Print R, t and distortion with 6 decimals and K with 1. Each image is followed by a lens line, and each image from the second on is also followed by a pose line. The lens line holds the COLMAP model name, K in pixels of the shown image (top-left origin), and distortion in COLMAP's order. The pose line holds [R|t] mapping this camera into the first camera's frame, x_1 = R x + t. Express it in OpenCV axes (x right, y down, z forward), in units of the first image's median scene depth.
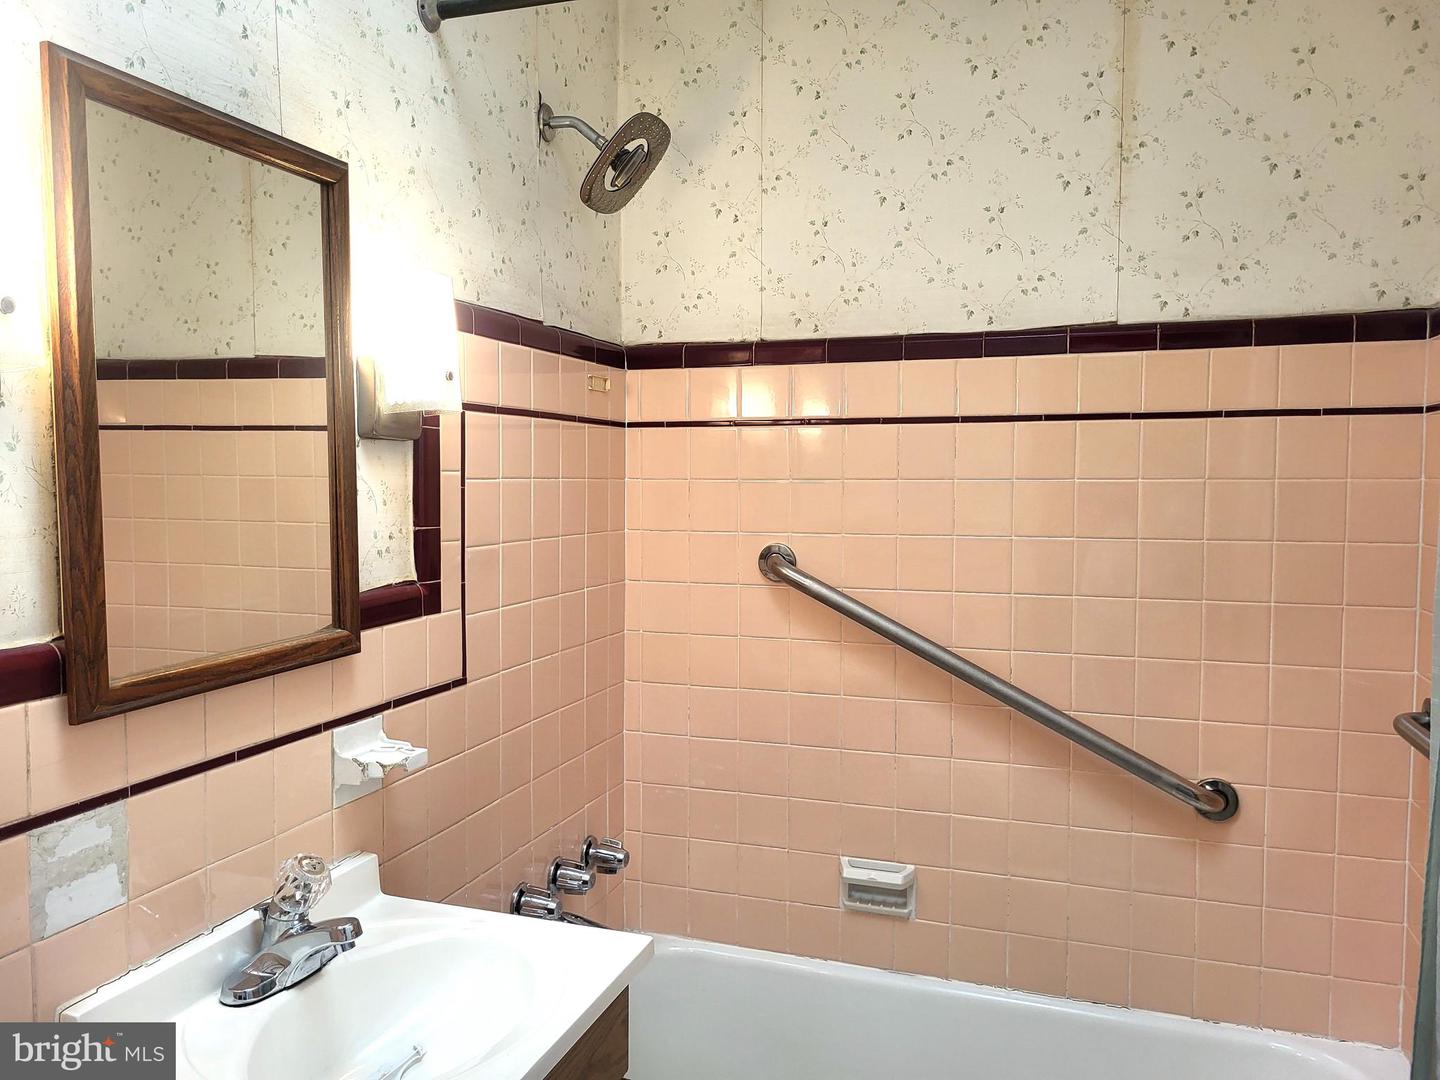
lens RADIAL K [[1109.7, 0, 732.0], [0, 1109.7, 520.8], [0, 0, 1]] dist [0.044943, -0.037028]
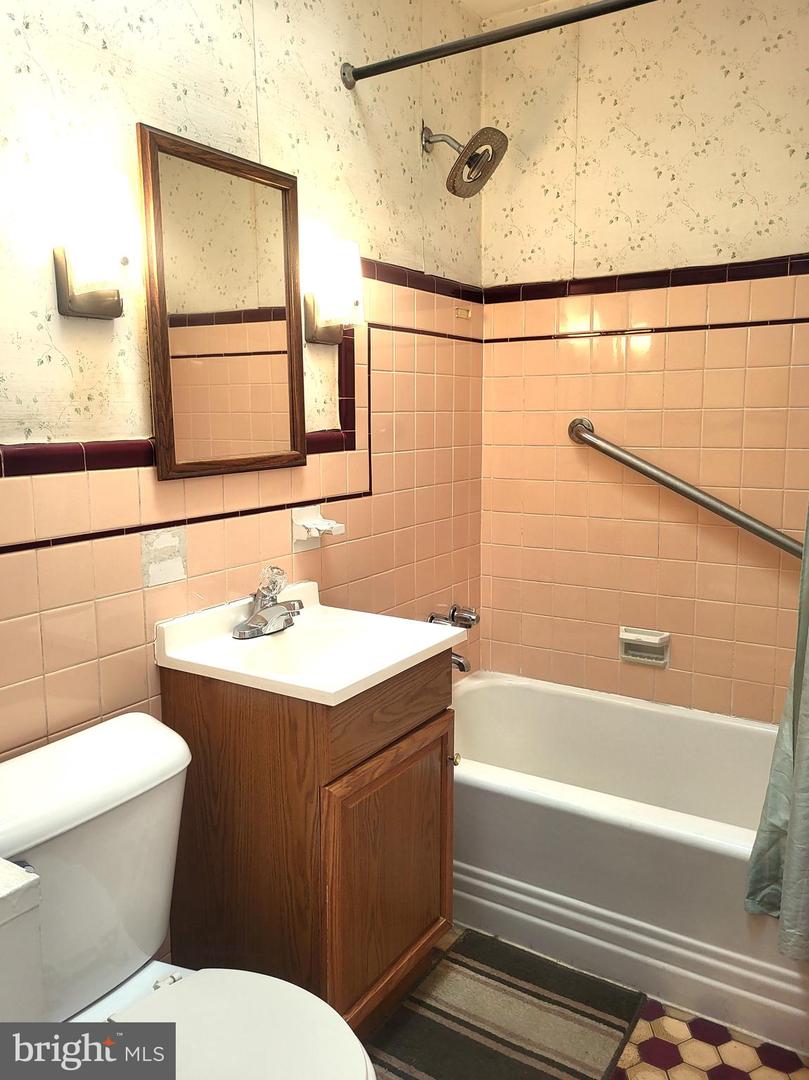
lens RADIAL K [[832.3, 0, 404.6], [0, 832.3, 496.8], [0, 0, 1]] dist [0.044943, -0.037028]
pose [[0.969972, 0.017053, -0.242617, 0.093203], [-0.000454, 0.997664, 0.068308, 0.055245], [0.243215, -0.066147, 0.967714, -0.158075]]
